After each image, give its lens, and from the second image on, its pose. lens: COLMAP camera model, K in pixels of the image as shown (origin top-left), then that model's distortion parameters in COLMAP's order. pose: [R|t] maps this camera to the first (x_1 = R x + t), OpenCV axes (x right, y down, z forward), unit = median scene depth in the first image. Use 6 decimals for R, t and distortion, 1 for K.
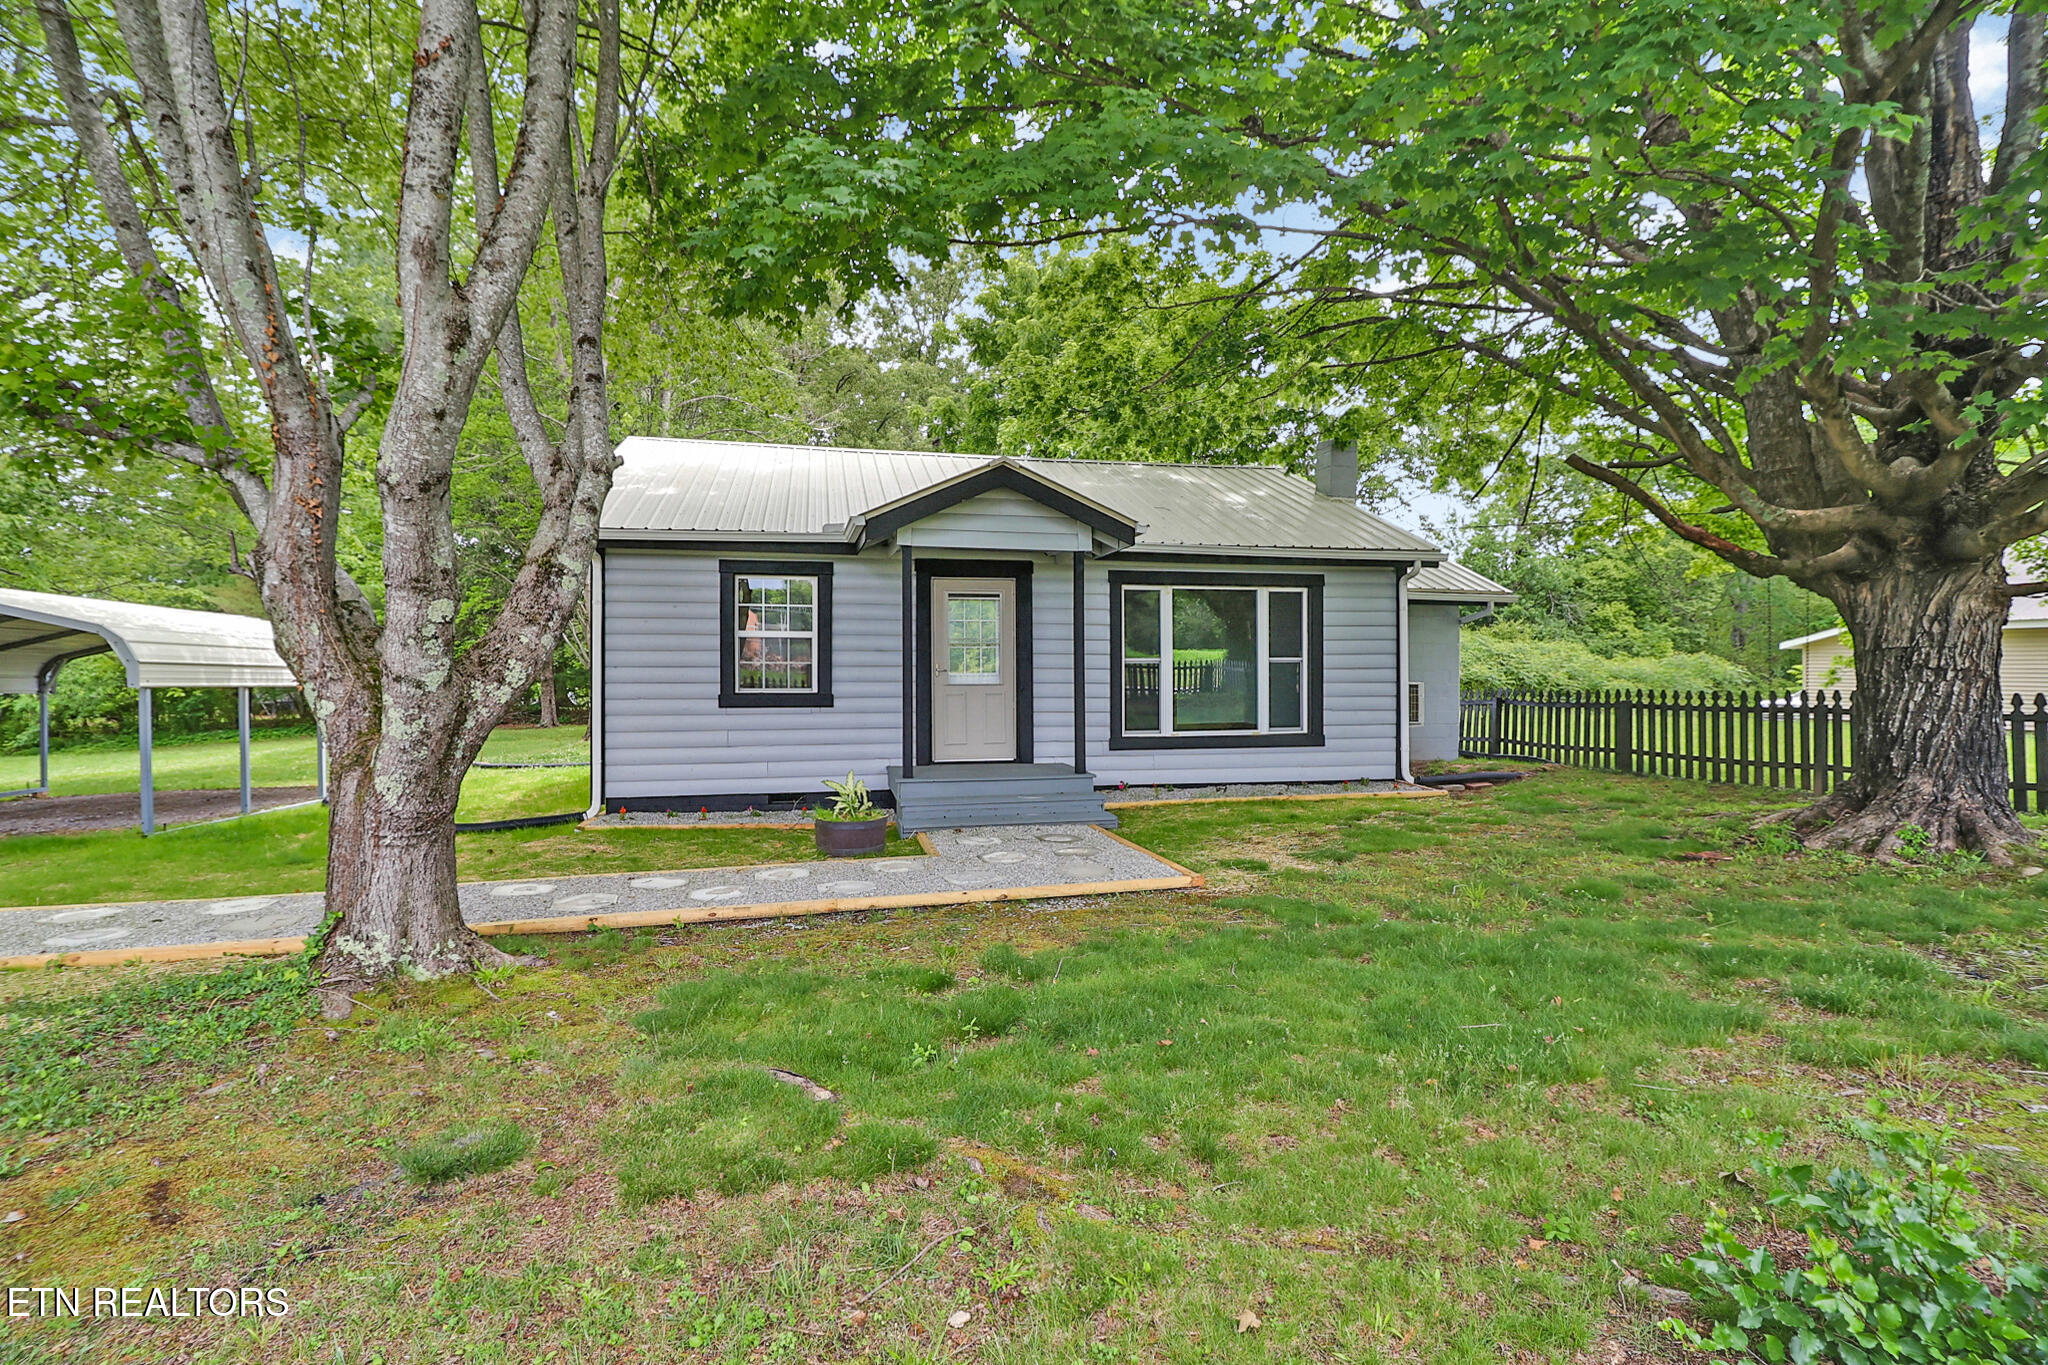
lens RADIAL K [[939.9, 0, 978.2], [0, 939.9, 669.4], [0, 0, 1]] dist [0.001278, -0.010778]
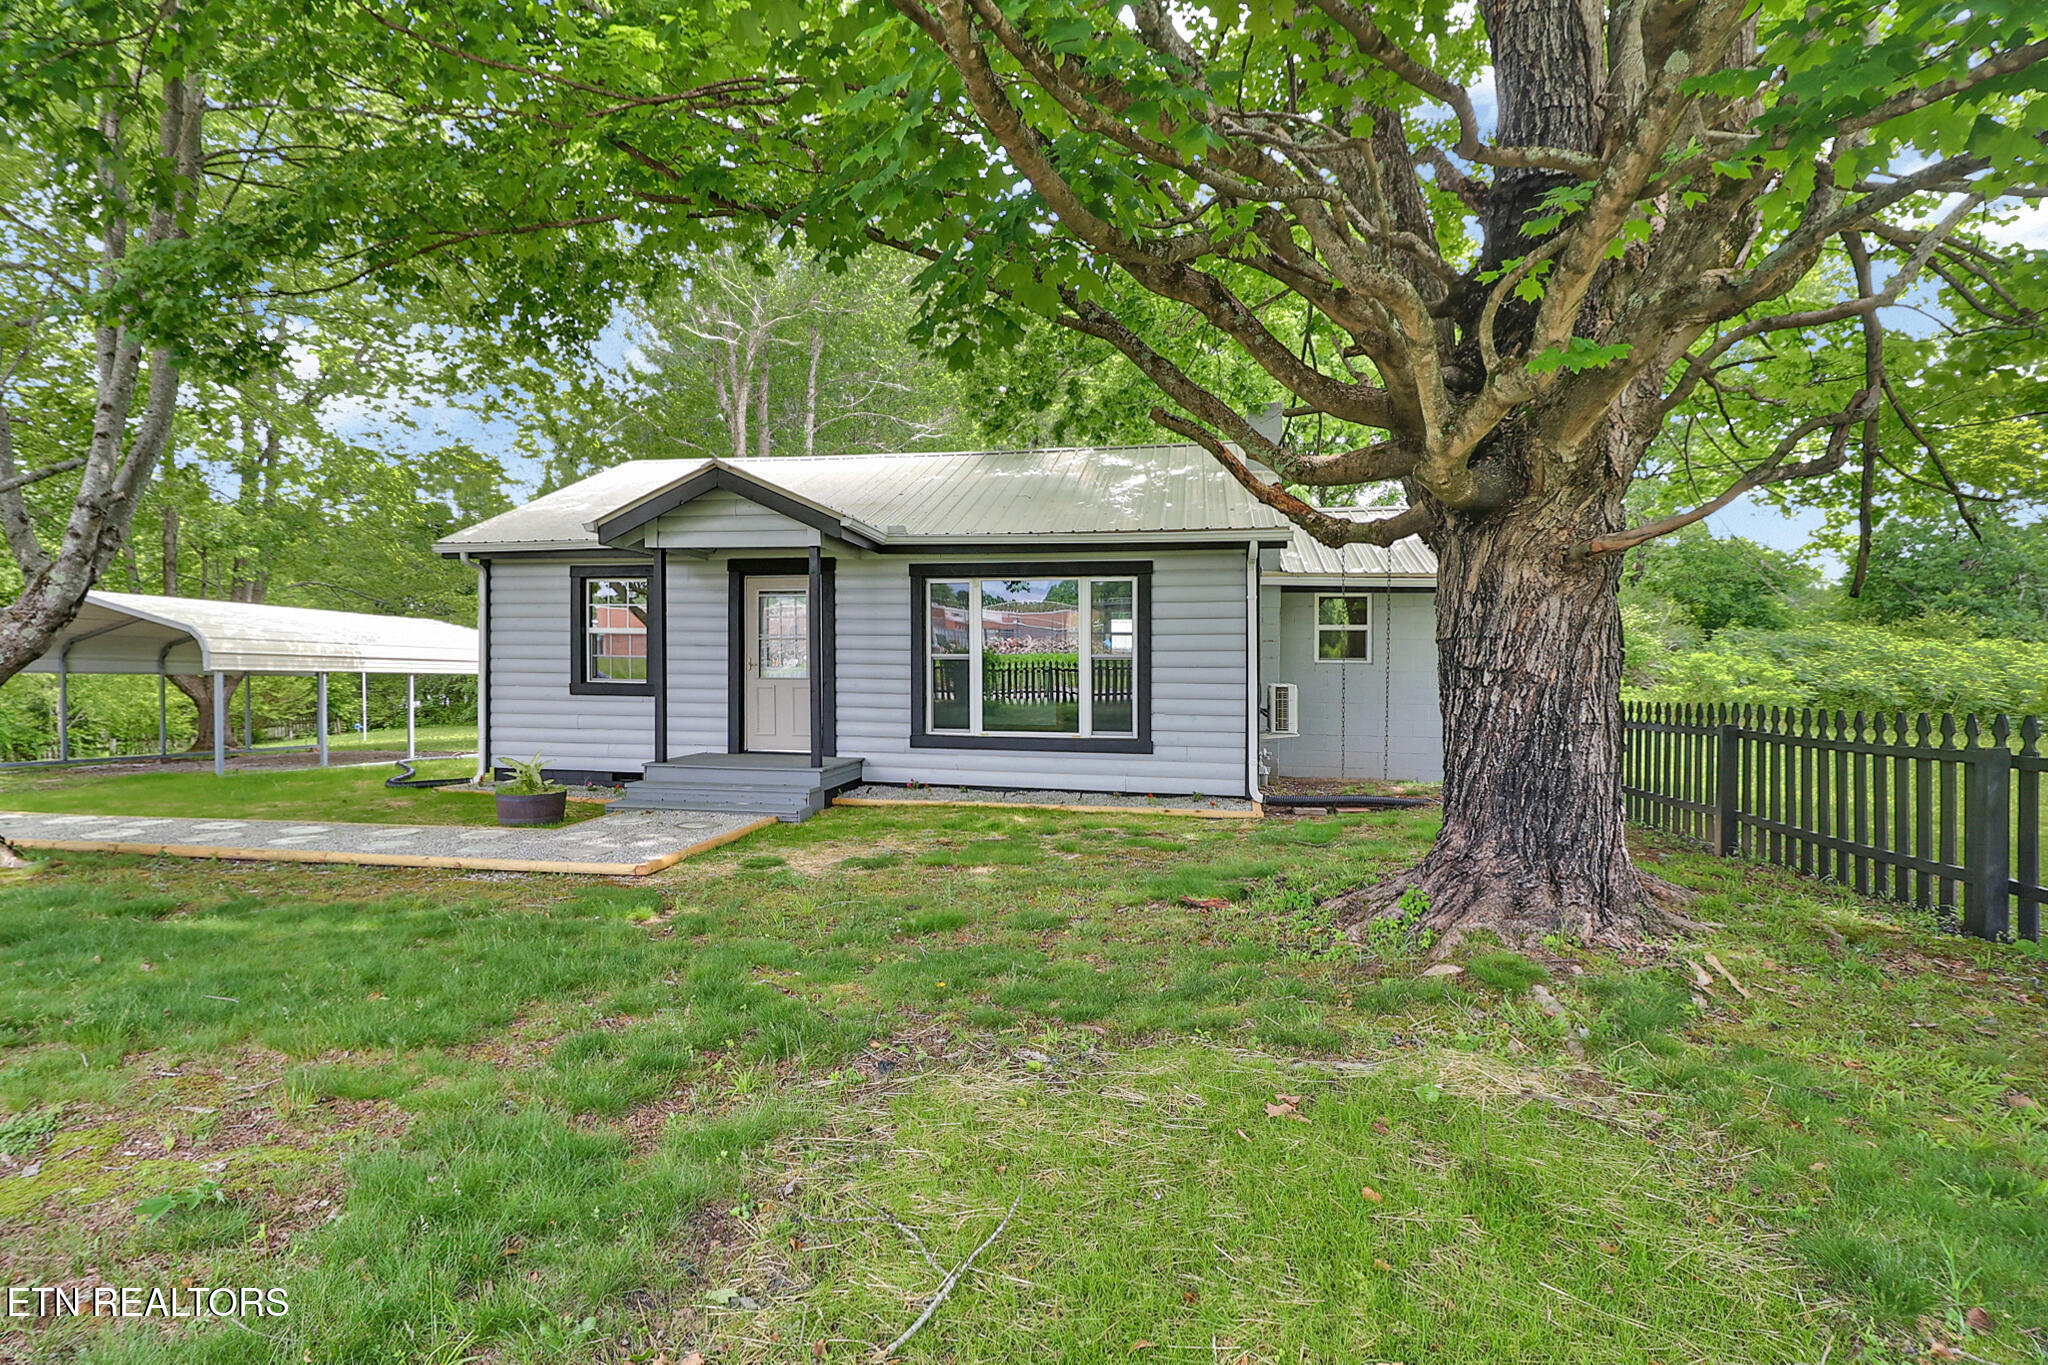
lens RADIAL K [[935.2, 0, 1013.5], [0, 935.2, 671.5], [0, 0, 1]] dist [0.001156, -0.010332]
pose [[0.922174, 0.012128, -0.386585, 0.662548], [-0.011399, 0.999926, 0.004180, 0.001506], [0.386607, 0.000552, 0.922244, 0.150926]]
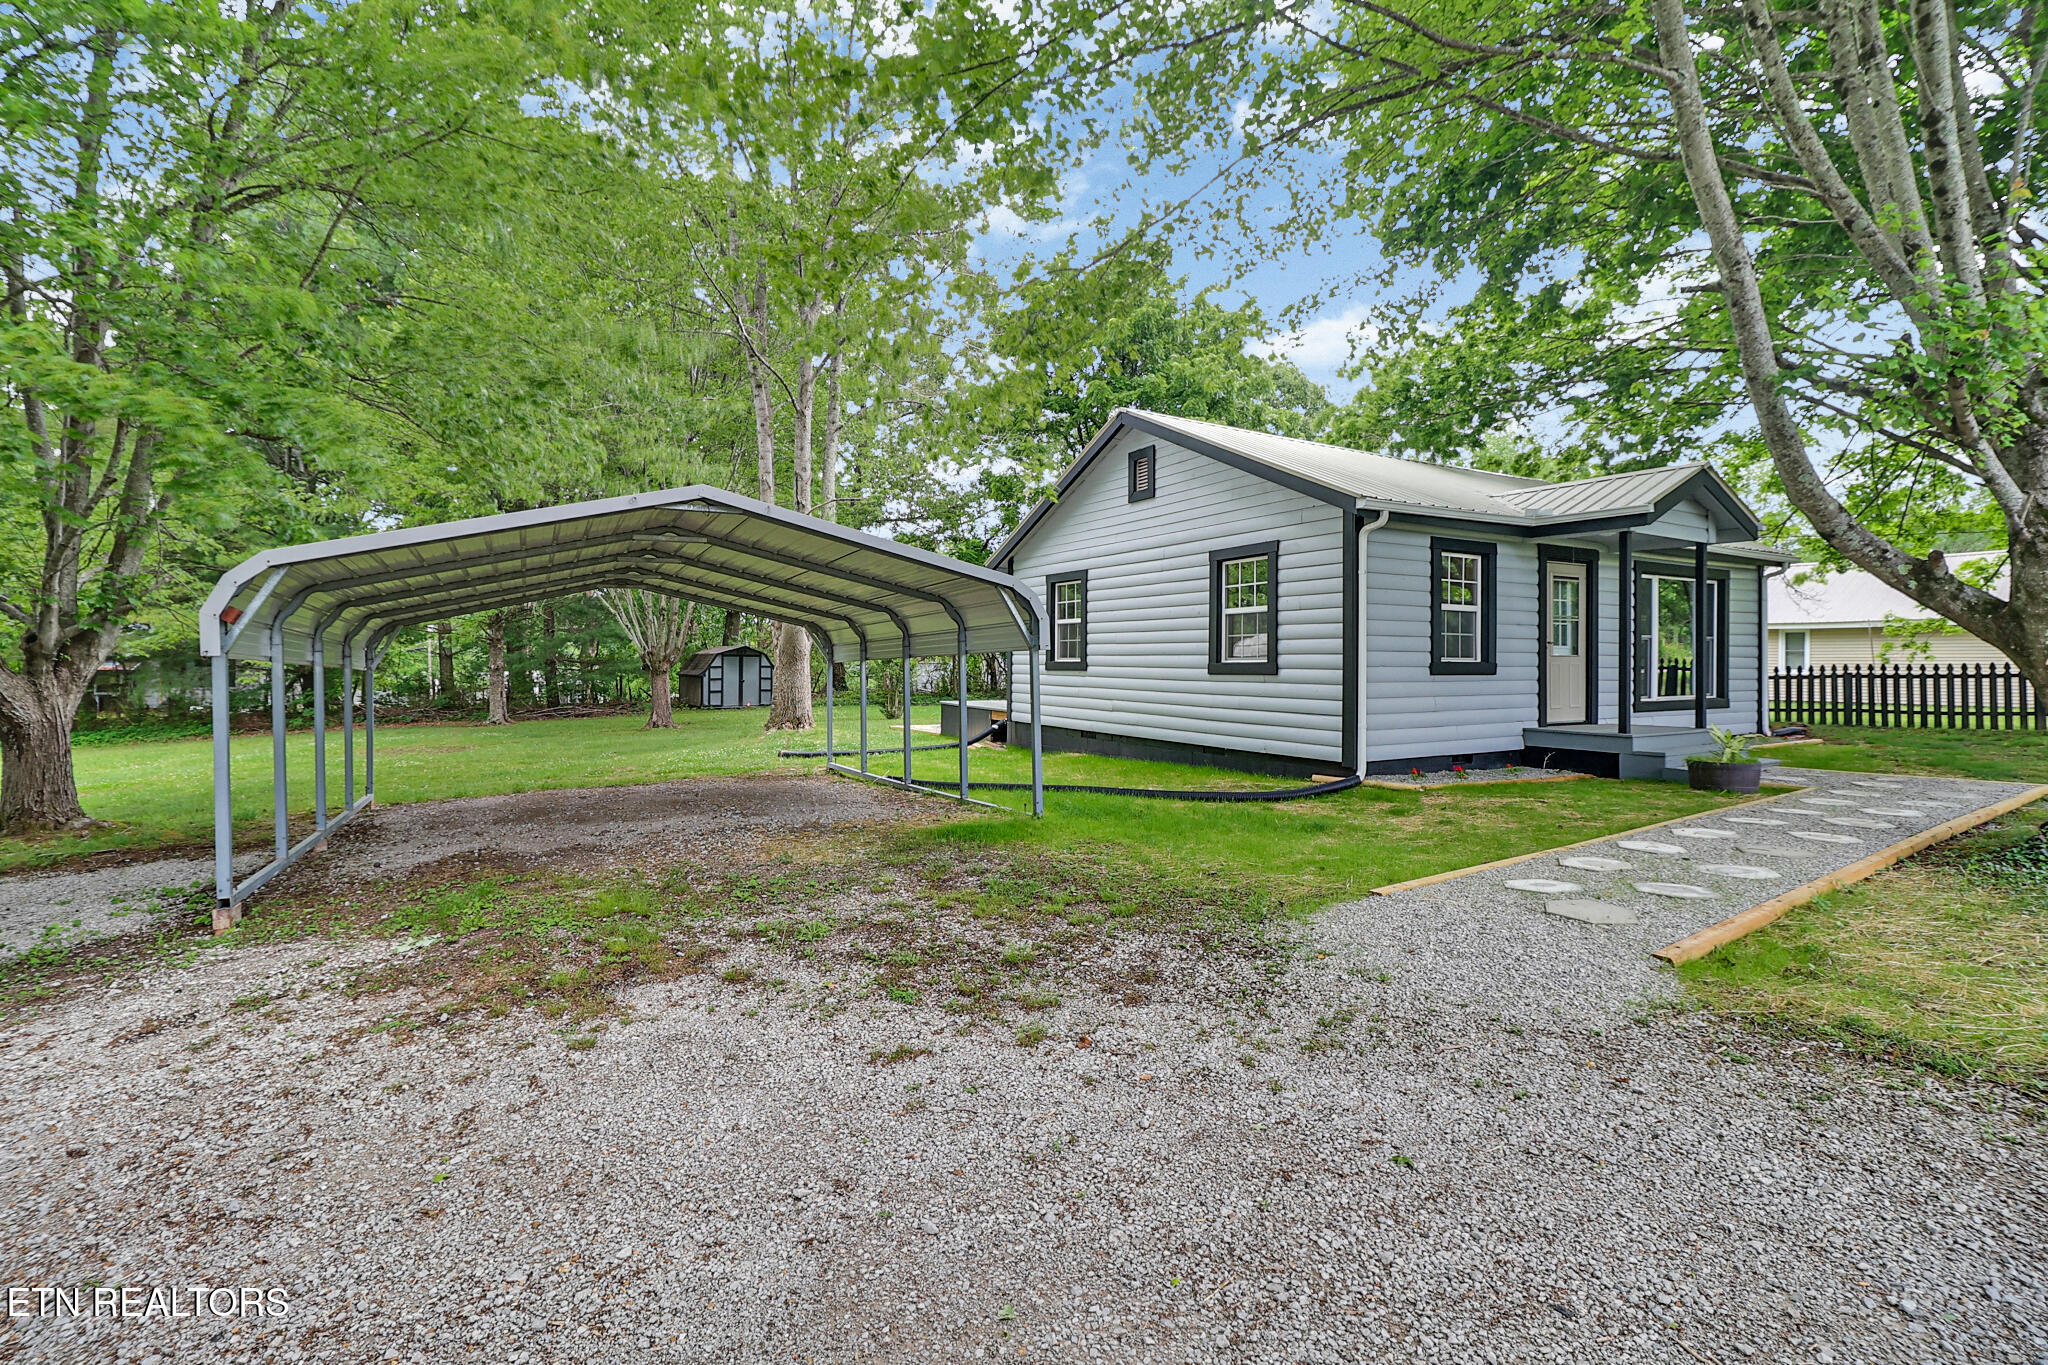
lens RADIAL K [[949.3, 0, 1023.9], [0, 949.3, 653.2], [0, 0, 1]] dist [0.002475, -0.011033]
pose [[0.931466, 0.009264, 0.363711, -1.094617], [-0.017084, 0.999687, 0.018291, 0.003413], [-0.363428, -0.023251, 0.931332, 0.167210]]
